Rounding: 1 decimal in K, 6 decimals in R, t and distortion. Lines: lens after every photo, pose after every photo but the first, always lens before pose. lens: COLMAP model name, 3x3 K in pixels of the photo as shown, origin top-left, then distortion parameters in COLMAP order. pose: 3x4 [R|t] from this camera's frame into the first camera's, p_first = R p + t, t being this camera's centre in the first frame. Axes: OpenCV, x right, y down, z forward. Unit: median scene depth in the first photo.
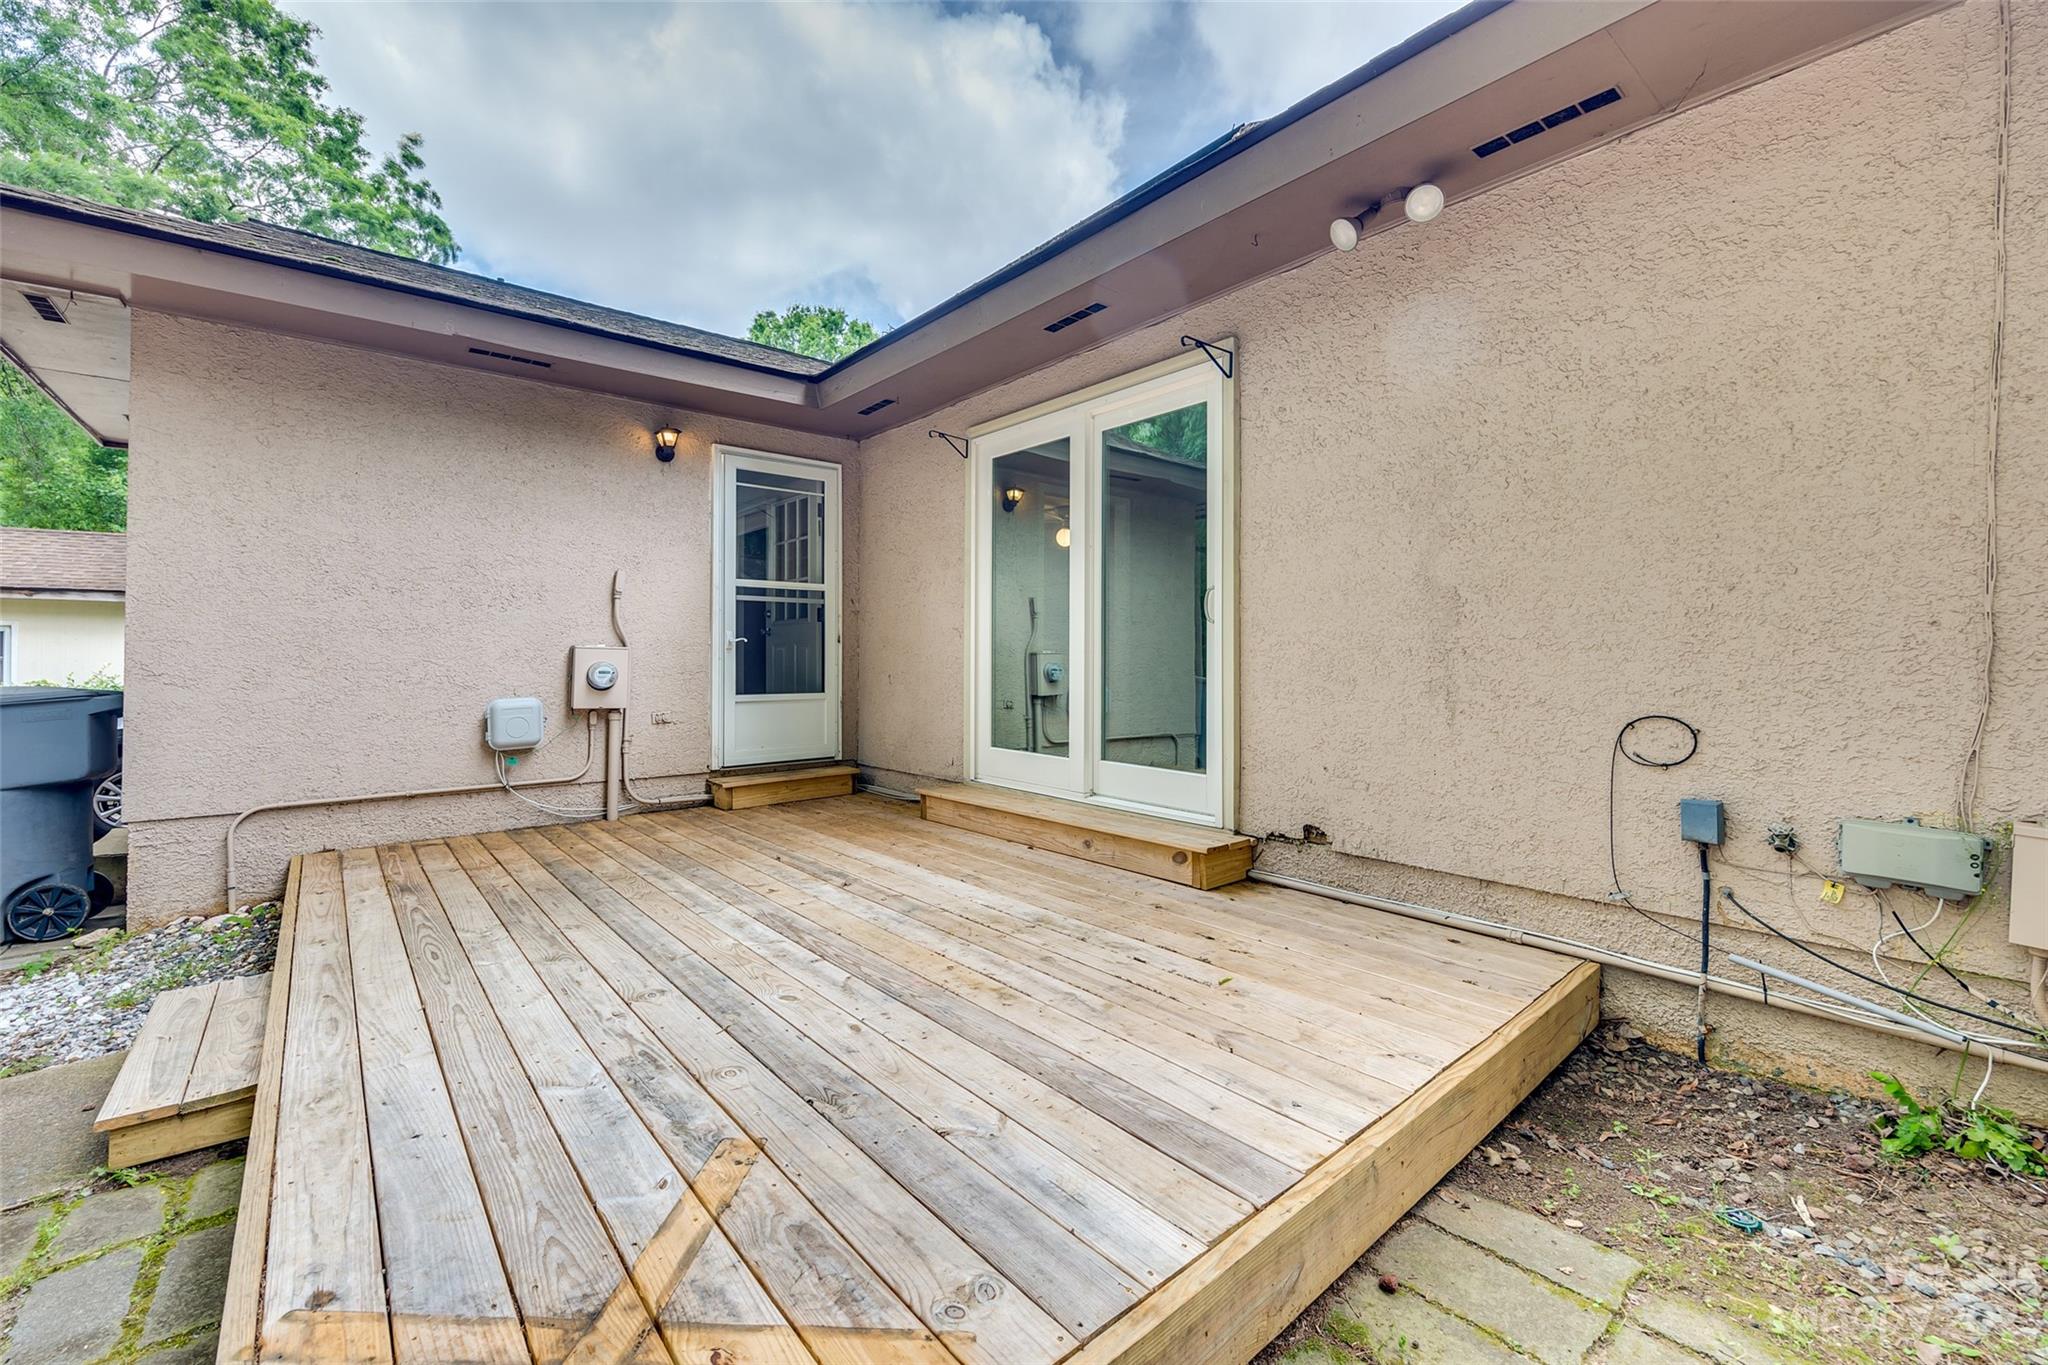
lens RADIAL K [[835.5, 0, 1033.0], [0, 835.5, 668.0], [0, 0, 1]] dist [-0.000386, -0.000030]
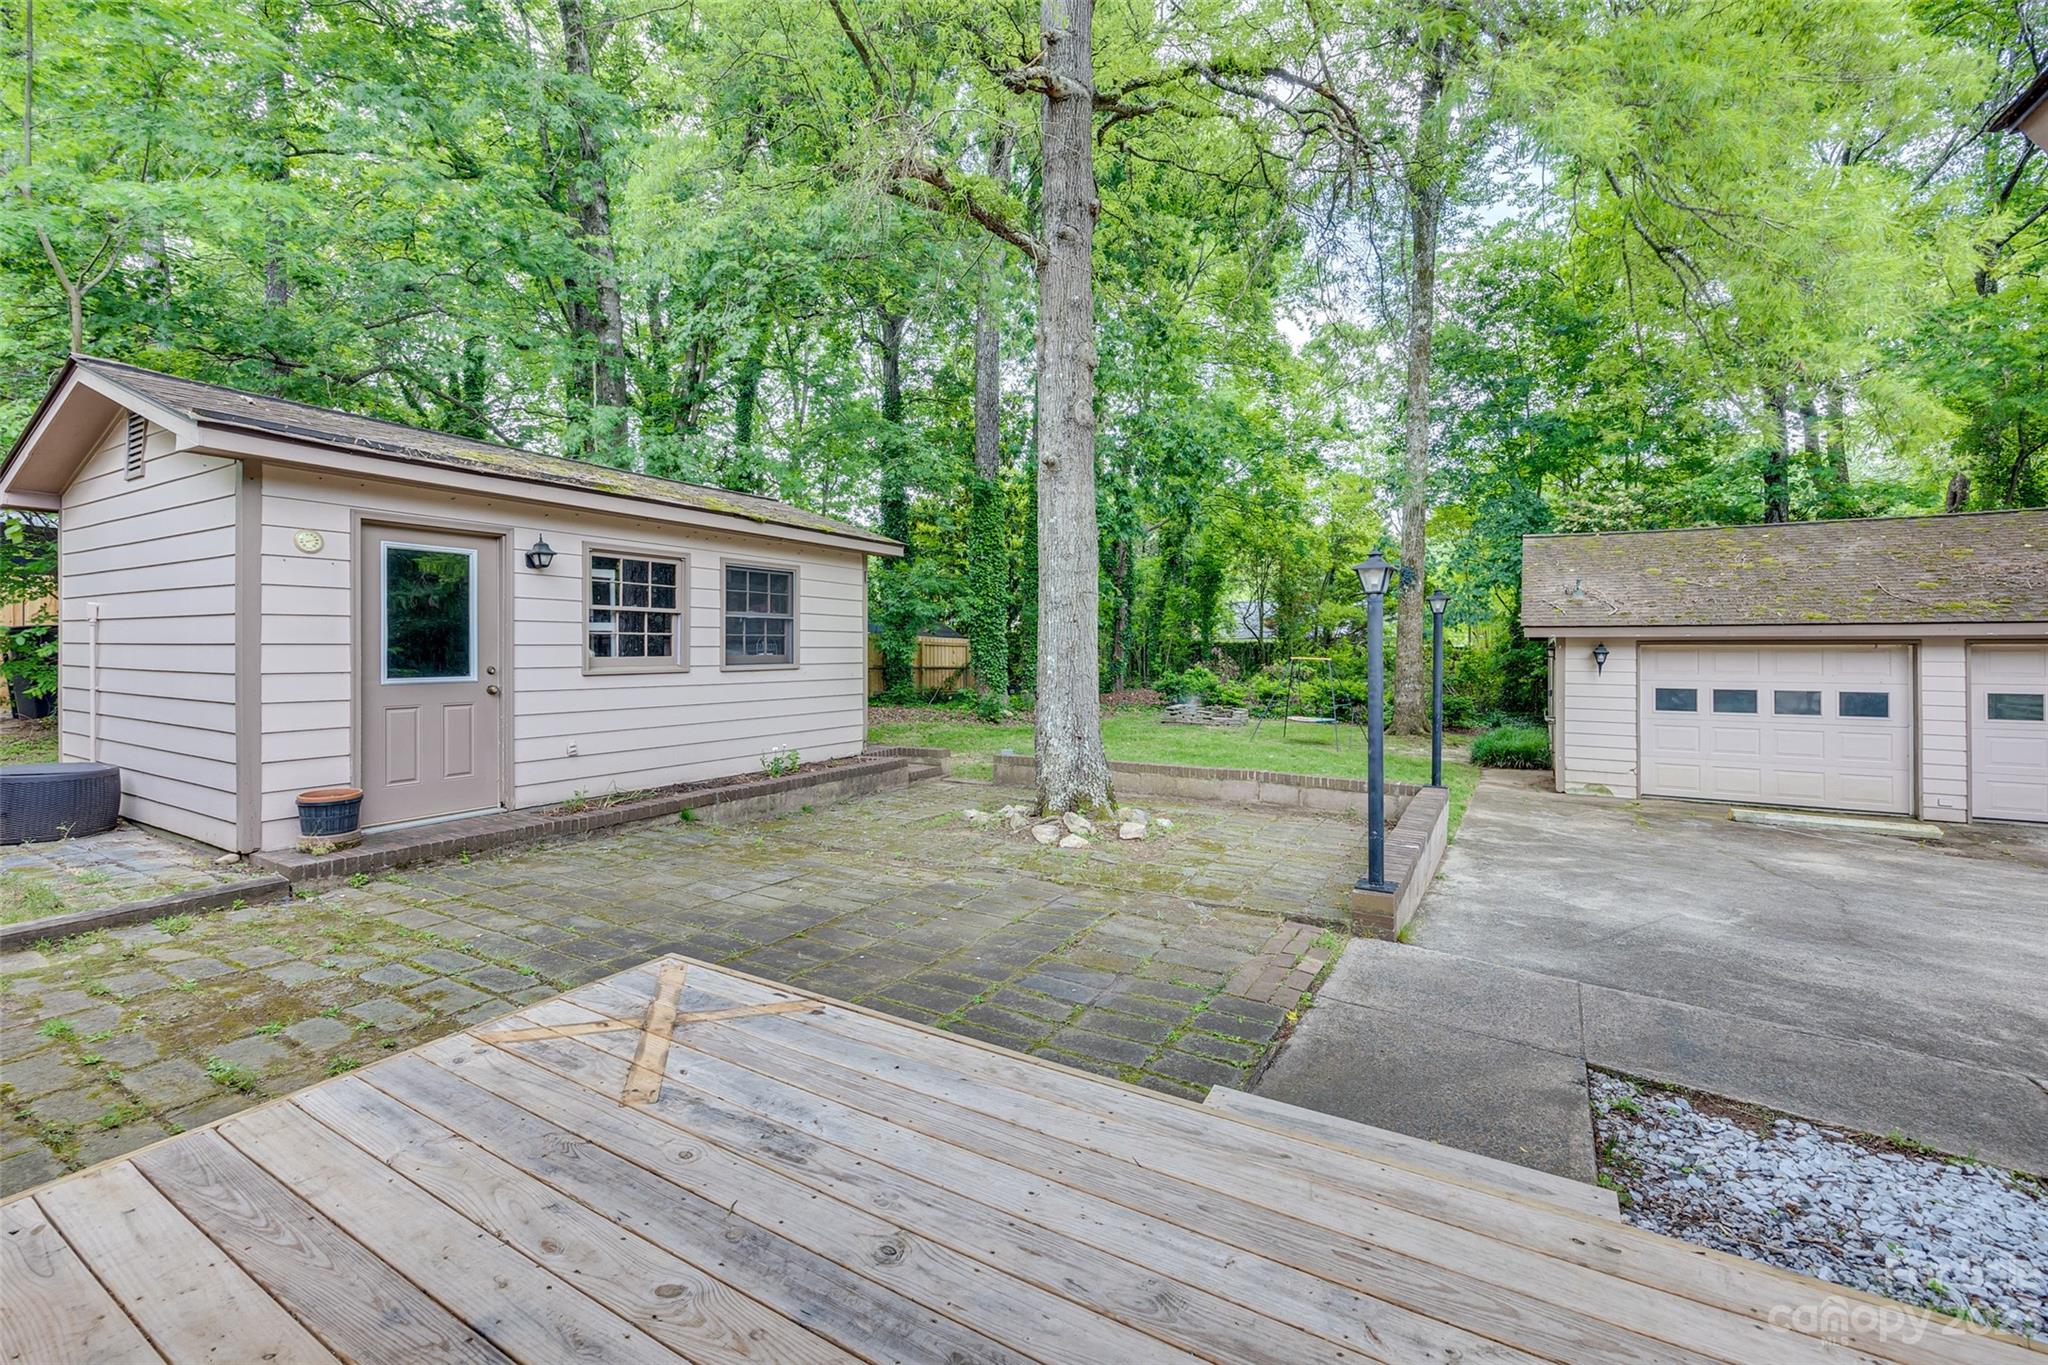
lens RADIAL K [[859.5, 0, 1018.9], [0, 859.5, 645.6], [0, 0, 1]] dist [0.000888, 0.000137]
pose [[-0.947864, -0.003622, -0.318655, -0.496884], [-0.006533, 0.999946, 0.008068, -0.163624], [0.318609, 0.009729, -0.947836, 2.541525]]
